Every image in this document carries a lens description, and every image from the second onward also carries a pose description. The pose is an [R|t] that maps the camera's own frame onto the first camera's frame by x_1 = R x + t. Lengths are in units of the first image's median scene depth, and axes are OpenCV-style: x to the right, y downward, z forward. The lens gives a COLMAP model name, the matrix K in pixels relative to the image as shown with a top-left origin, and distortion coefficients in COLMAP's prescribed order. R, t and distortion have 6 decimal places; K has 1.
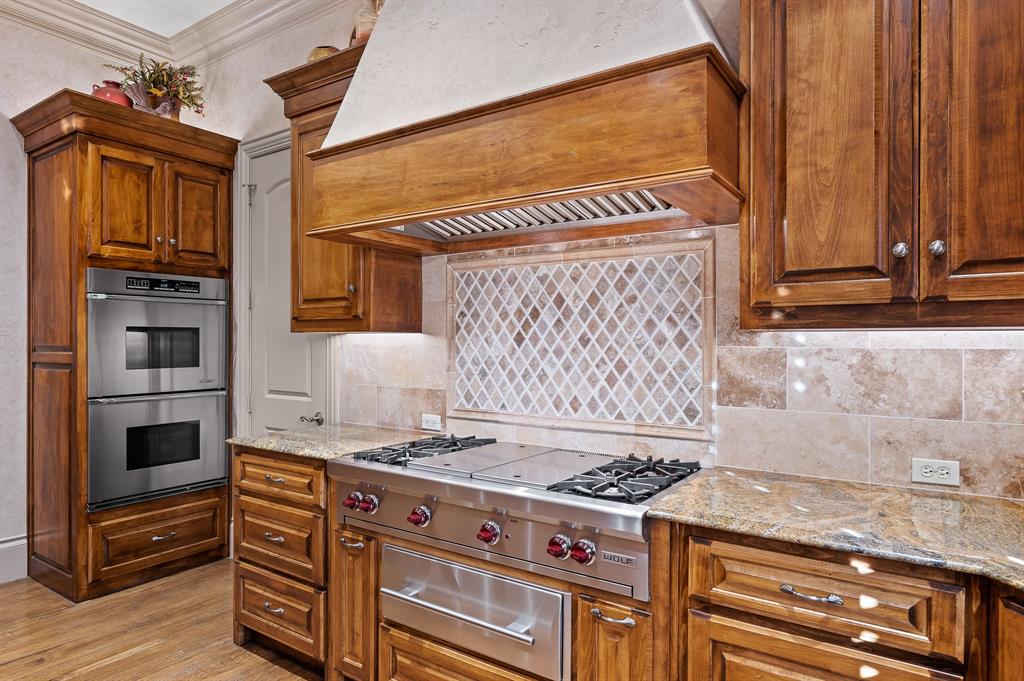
lens RADIAL K [[604.4, 0, 515.8], [0, 604.4, 342.7], [0, 0, 1]] dist [0.006712, 0.000359]
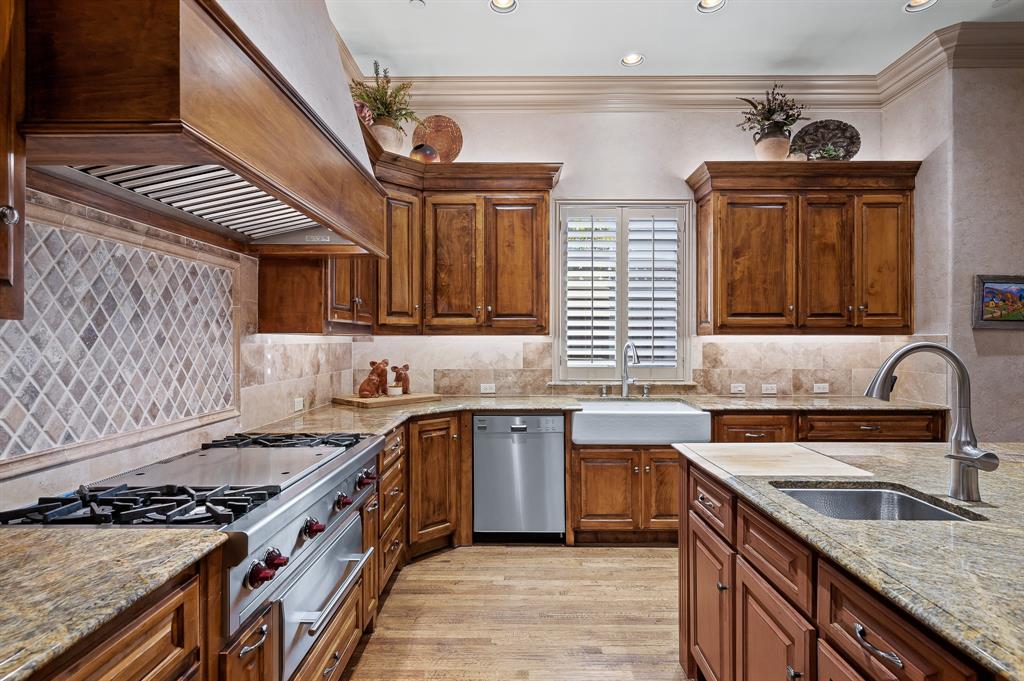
lens RADIAL K [[516.9, 0, 513.6], [0, 516.9, 342.4], [0, 0, 1]] dist [-0.002178, 0.000406]
pose [[-0.544048, -0.004976, 0.839040, -0.823122], [0.000474, 0.999980, 0.006238, -0.003536], [-0.839054, 0.003791, -0.544035, 0.967252]]
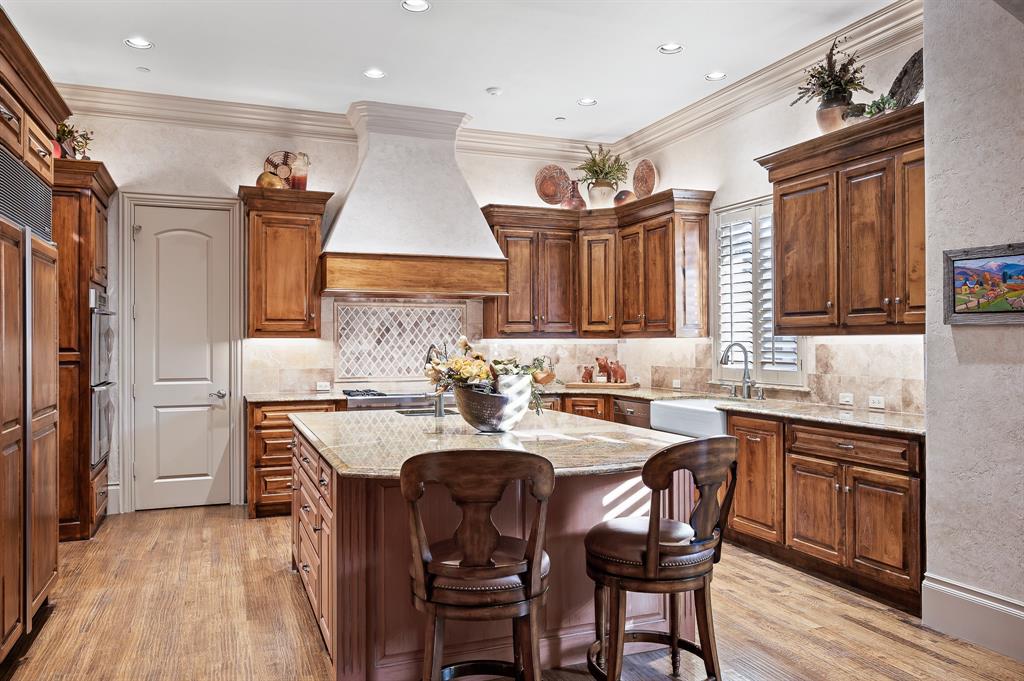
lens RADIAL K [[745.8, 0, 511.5], [0, 745.8, 338.7], [0, 0, 1]] dist [0.014453, -0.001409]
pose [[0.571852, 0.001148, 0.820356, -1.982259], [0.004515, 0.999979, -0.004547, -0.002214], [-0.820344, 0.006305, 0.571835, -0.924942]]
